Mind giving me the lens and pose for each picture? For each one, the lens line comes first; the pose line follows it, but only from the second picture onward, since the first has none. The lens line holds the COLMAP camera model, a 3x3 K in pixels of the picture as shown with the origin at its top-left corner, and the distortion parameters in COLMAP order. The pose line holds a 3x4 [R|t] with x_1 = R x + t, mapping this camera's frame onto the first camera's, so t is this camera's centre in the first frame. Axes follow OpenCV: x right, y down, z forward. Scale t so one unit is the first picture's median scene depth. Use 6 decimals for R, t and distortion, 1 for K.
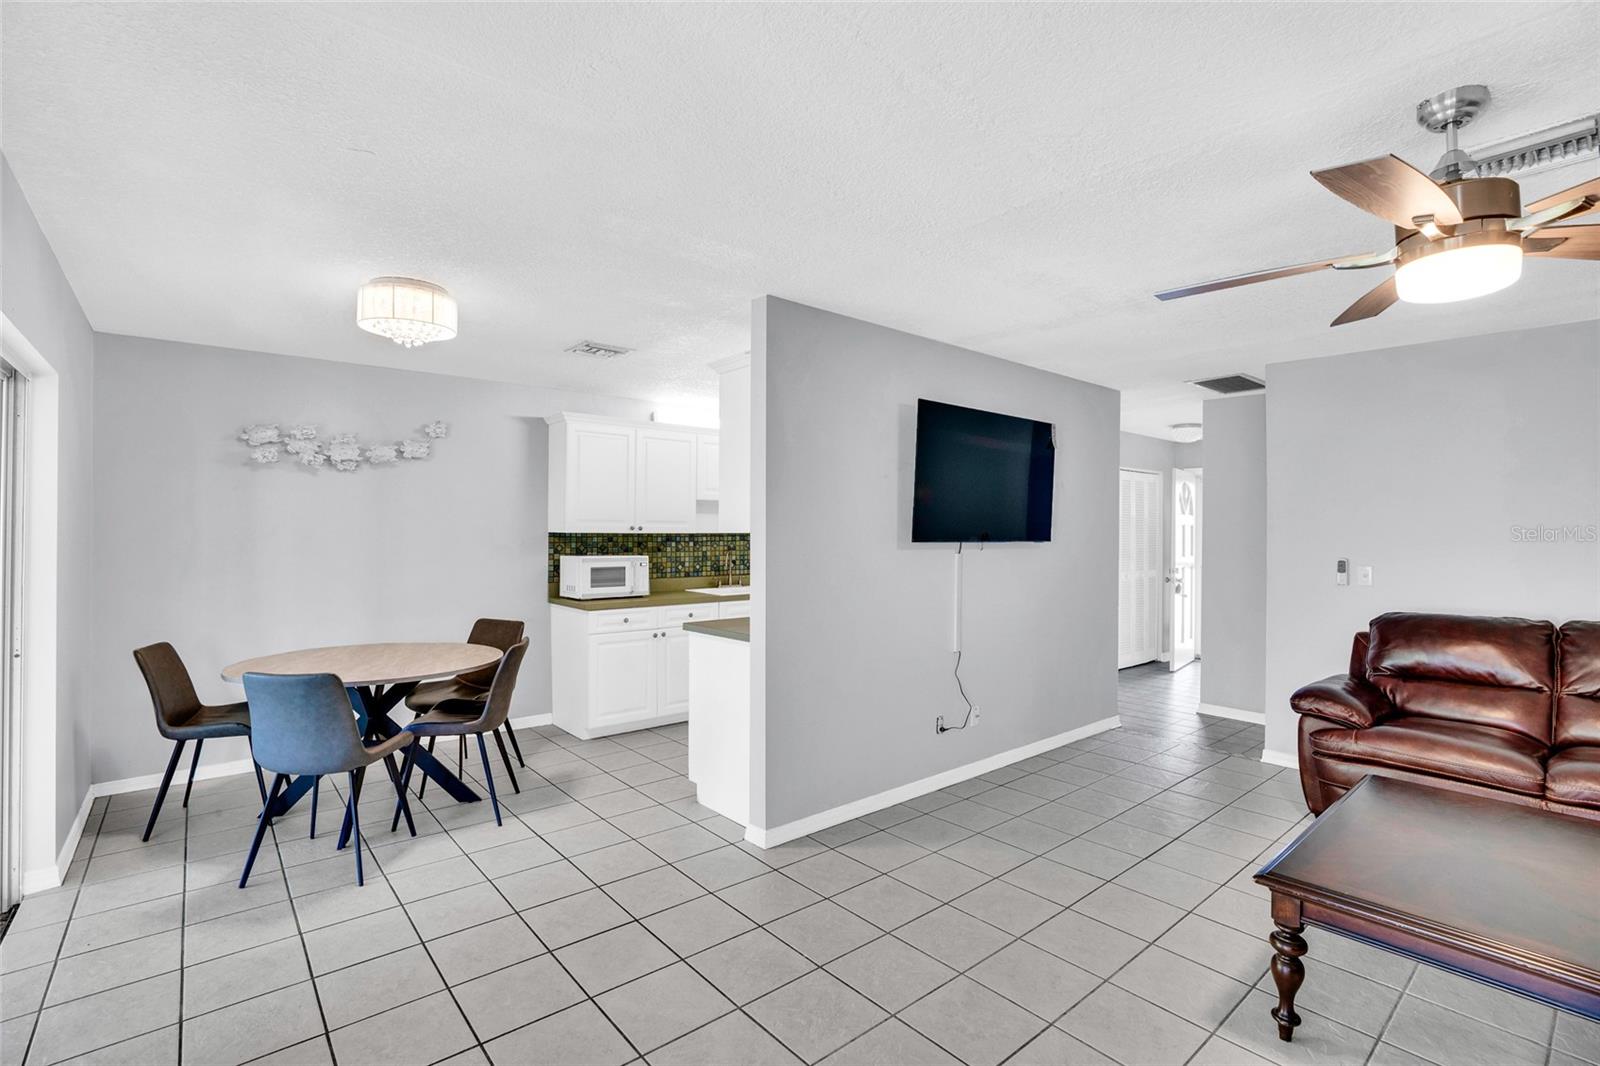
lens RADIAL K [[731.3, 0, 806.7], [0, 731.3, 528.0], [0, 0, 1]] dist [-0.034600, 0.005385]
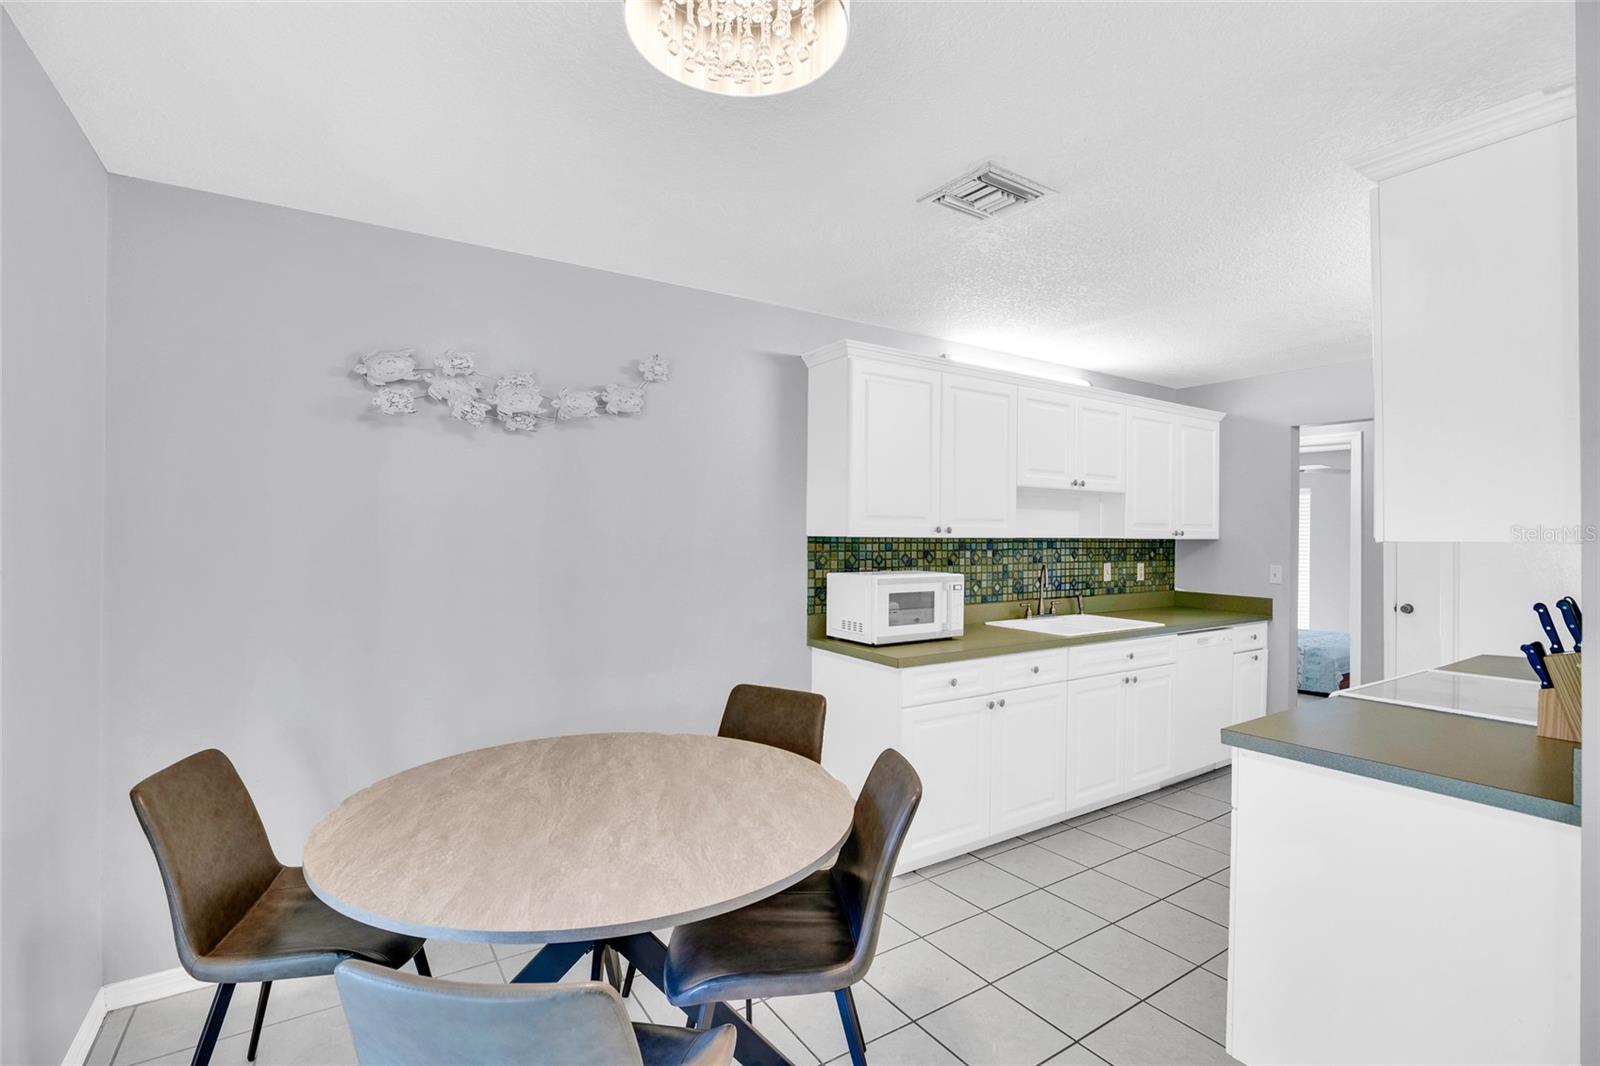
lens RADIAL K [[731.3, 0, 811.1], [0, 731.3, 529.5], [0, 0, 1]] dist [-0.034600, 0.005385]
pose [[0.993439, 0.003264, -0.114316, -0.278918], [-0.003448, 0.999993, -0.001420, 0.001423], [0.114311, 0.001805, 0.993443, 0.363368]]
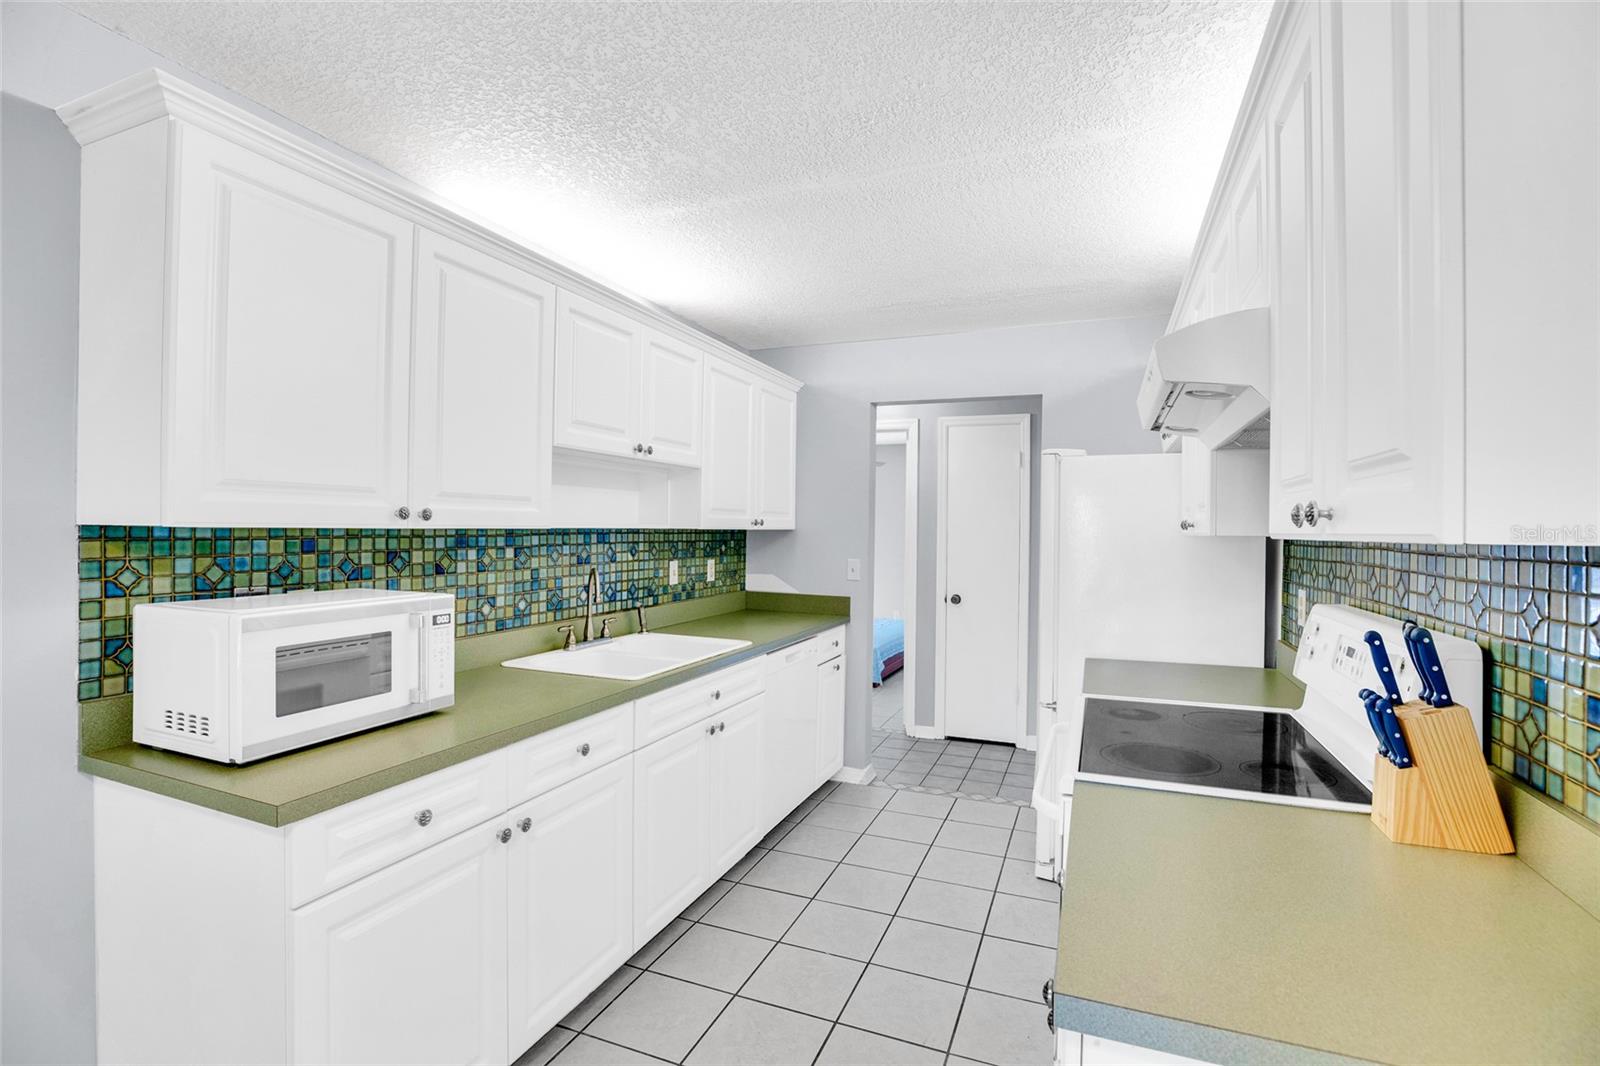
lens RADIAL K [[731.3, 0, 800.8], [0, 731.3, 527.8], [0, 0, 1]] dist [-0.034600, 0.005385]
pose [[0.884694, 0.005017, 0.466146, -0.234996], [-0.009725, 0.999923, 0.007696, 0.002503], [-0.466072, -0.011342, 0.884674, 0.623870]]
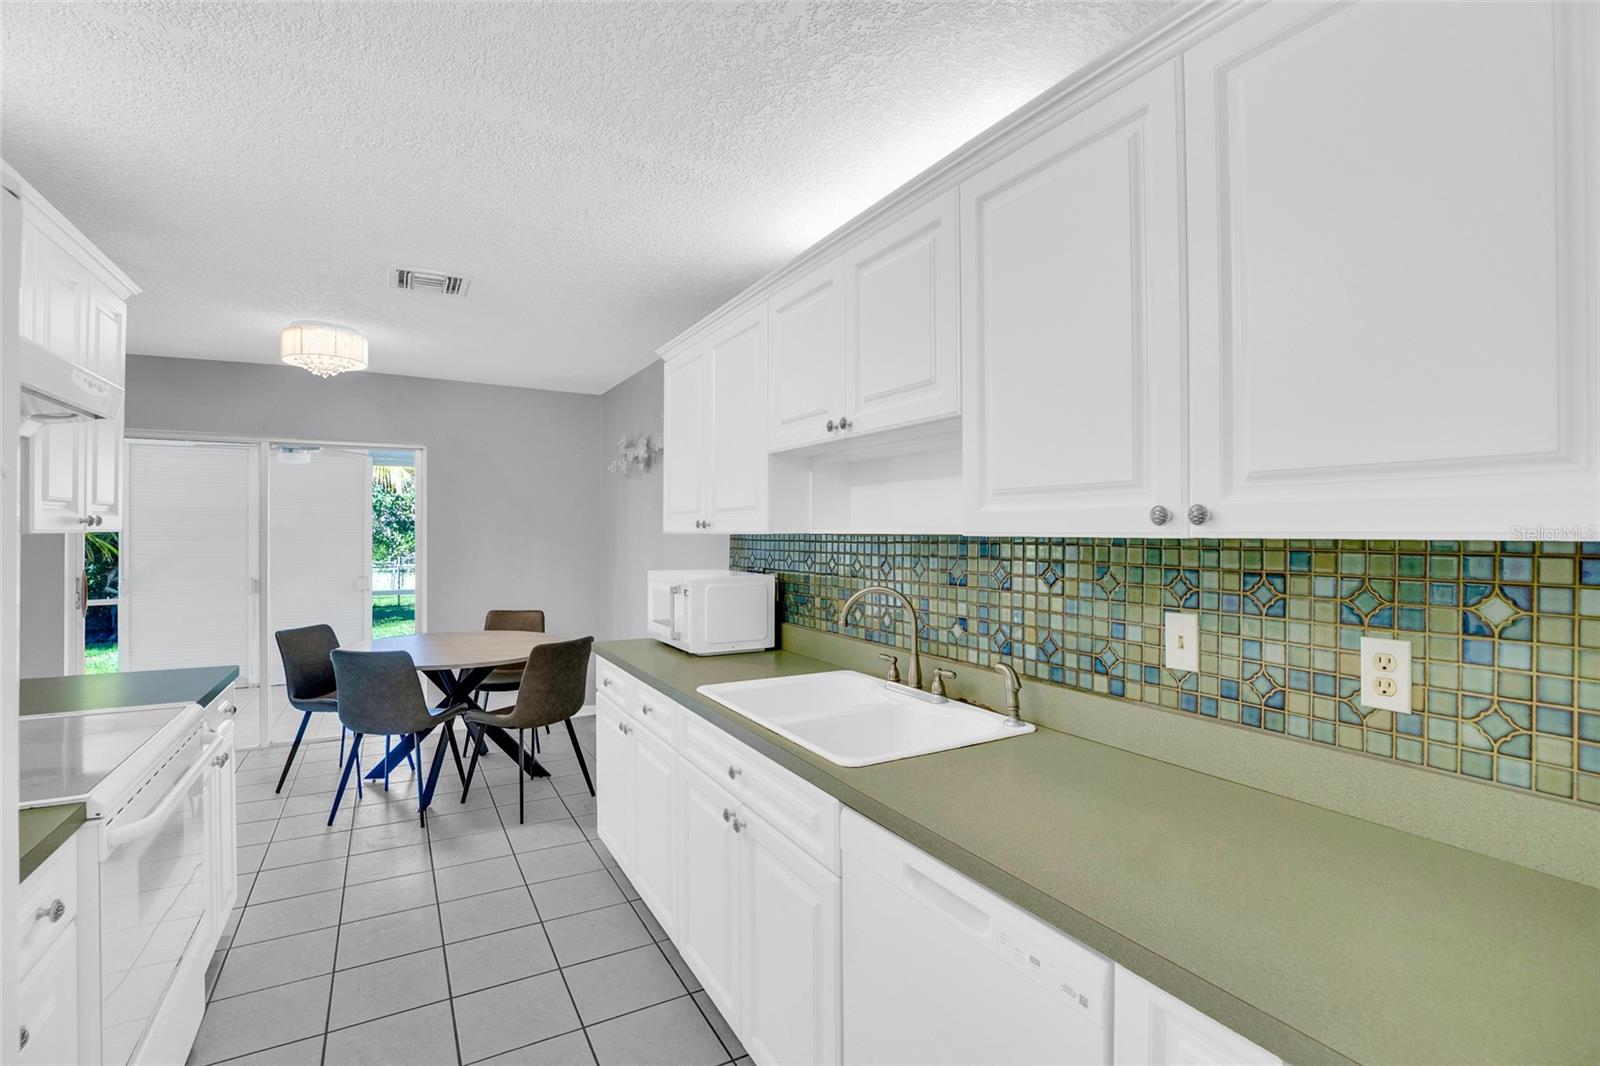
lens RADIAL K [[731.3, 0, 777.6], [0, 731.3, 529.8], [0, 0, 1]] dist [-0.034600, 0.005385]
pose [[-0.201905, -0.006051, -0.979387, 0.280056], [0.002751, 0.999973, -0.006745, 0.008326], [0.979401, -0.004056, -0.201883, 1.176195]]
